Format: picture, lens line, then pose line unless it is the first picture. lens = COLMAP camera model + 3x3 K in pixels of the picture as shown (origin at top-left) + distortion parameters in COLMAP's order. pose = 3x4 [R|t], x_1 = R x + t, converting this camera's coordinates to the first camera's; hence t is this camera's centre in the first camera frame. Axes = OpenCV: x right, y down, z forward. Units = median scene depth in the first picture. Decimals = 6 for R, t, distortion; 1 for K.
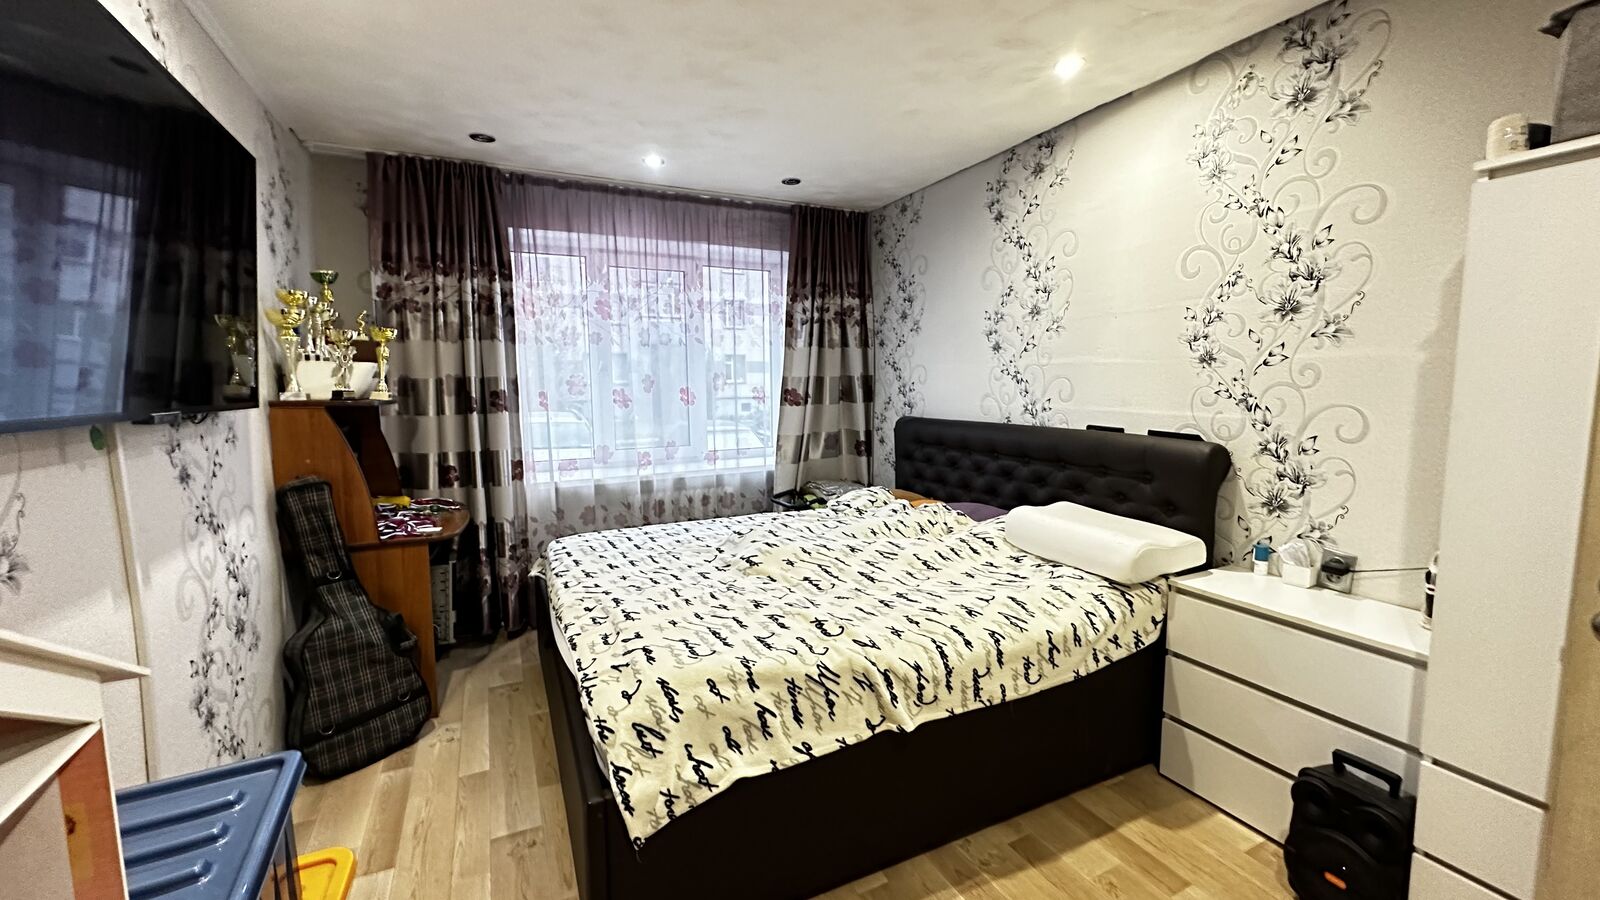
lens RADIAL K [[635.7, 0, 799.1], [0, 635.7, 446.9], [0, 0, 1]] dist [-0.002017, 0.000676]
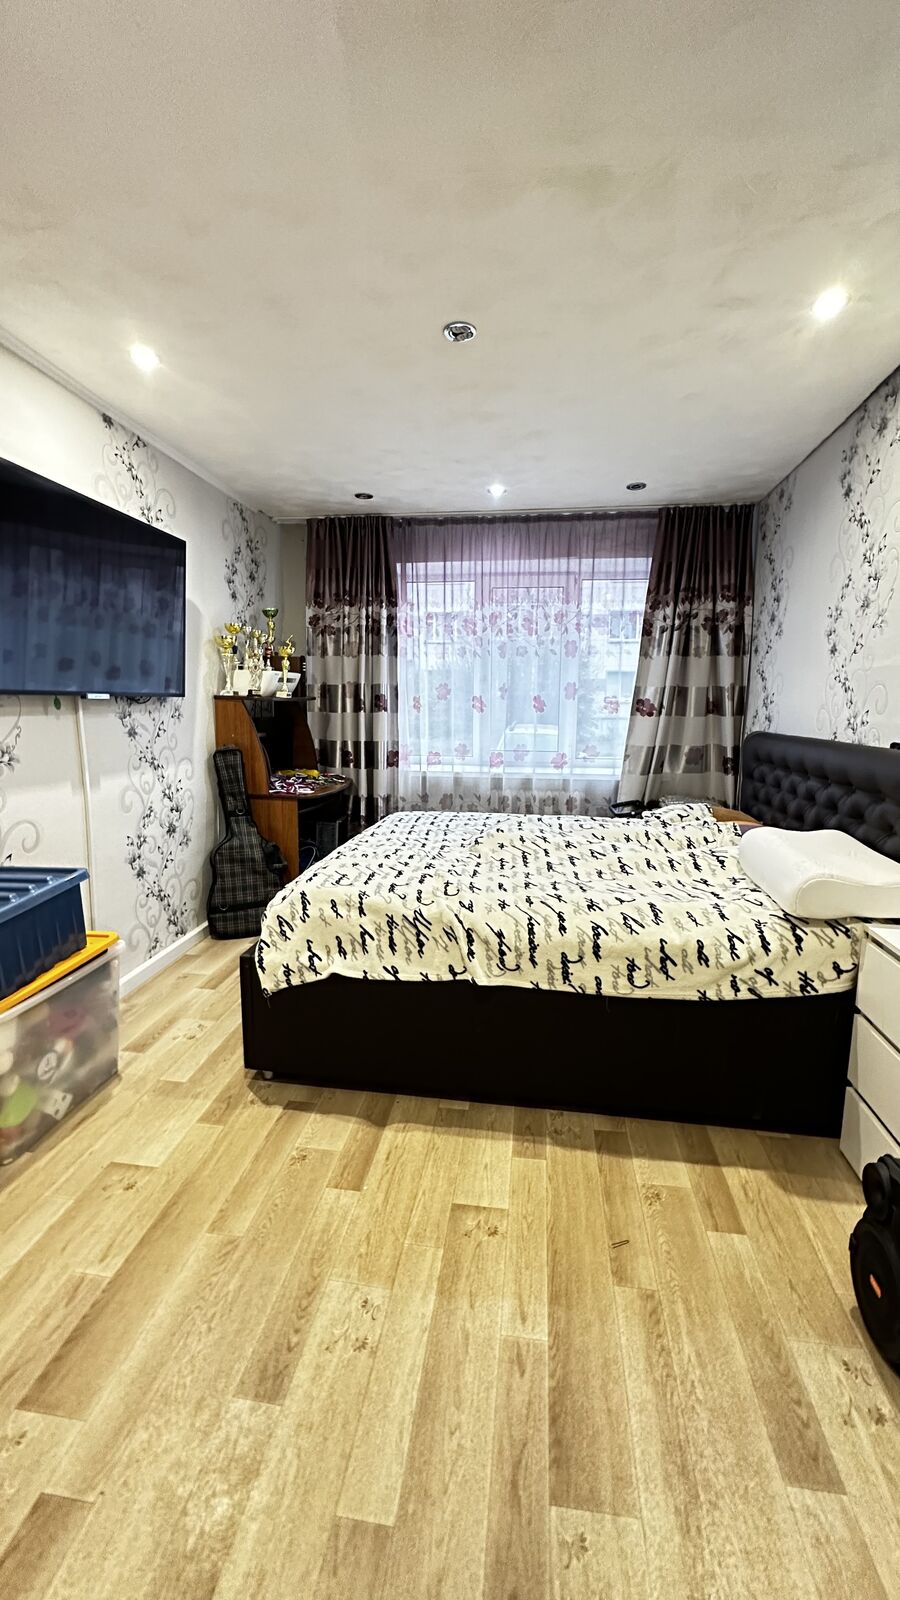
lens RADIAL K [[635.7, 0, 451.8], [0, 635.7, 798.9], [0, 0, 1]] dist [-0.002017, 0.000676]
pose [[0.828475, 0.102313, -0.550601, 0.569045], [-0.074644, 0.994571, 0.072497, 0.026350], [0.555029, -0.018962, 0.831615, 0.016724]]
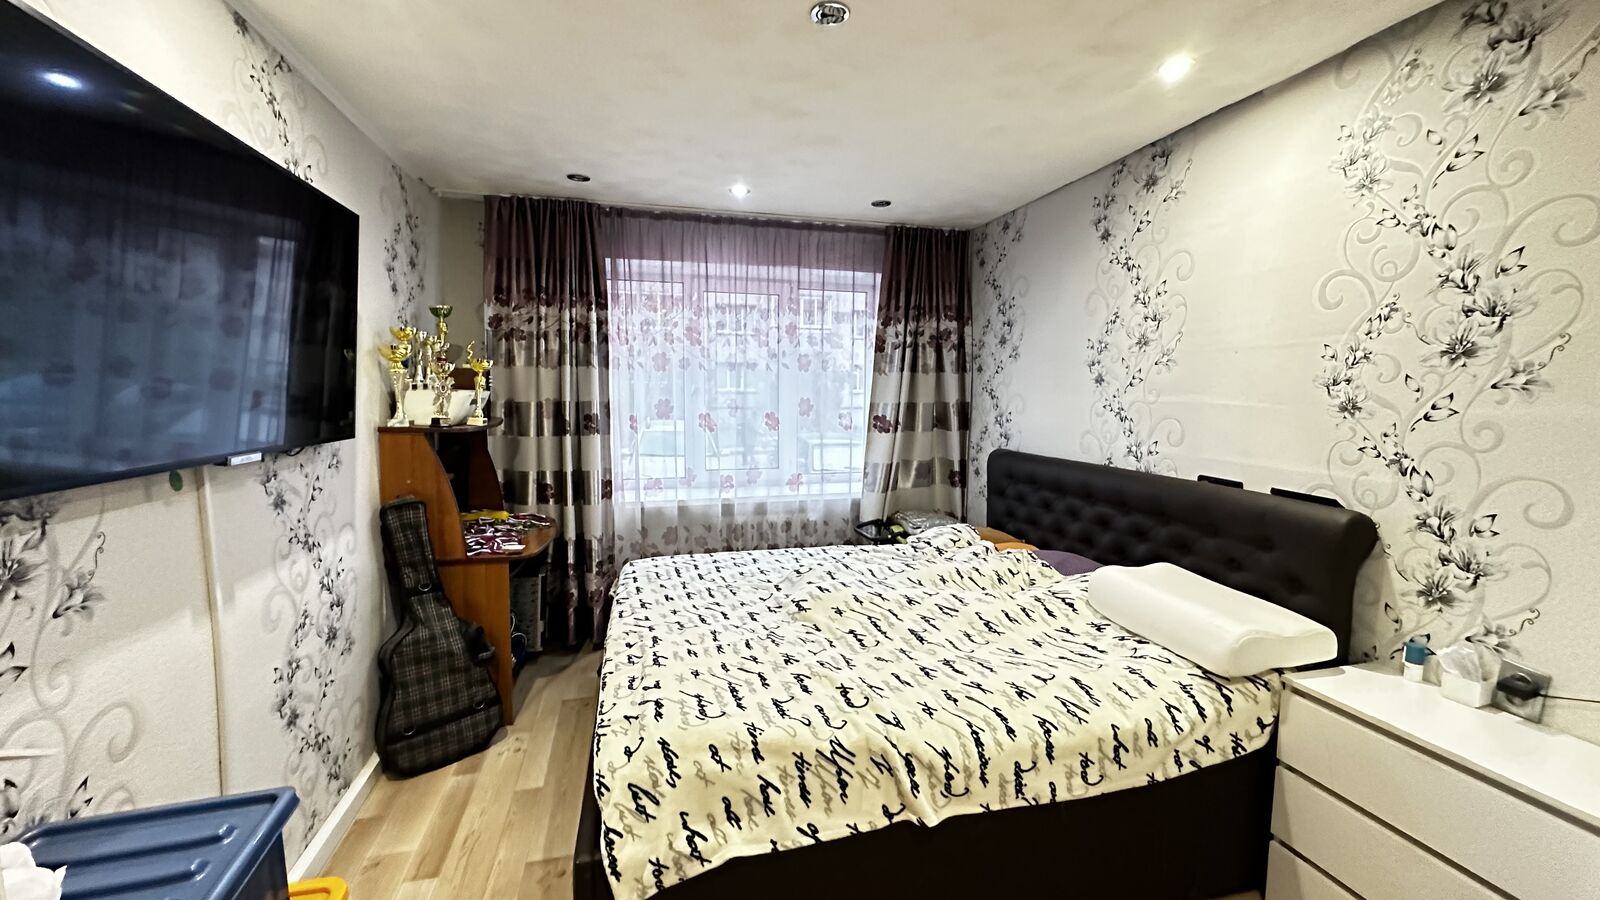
lens RADIAL K [[635.7, 0, 800.6], [0, 635.7, 447.5], [0, 0, 1]] dist [-0.002017, 0.000676]
pose [[0.979579, 0.034961, -0.197997, 0.118533], [-0.037258, 0.999275, -0.007890, -0.057869], [0.197577, 0.015105, 0.980171, 0.057695]]
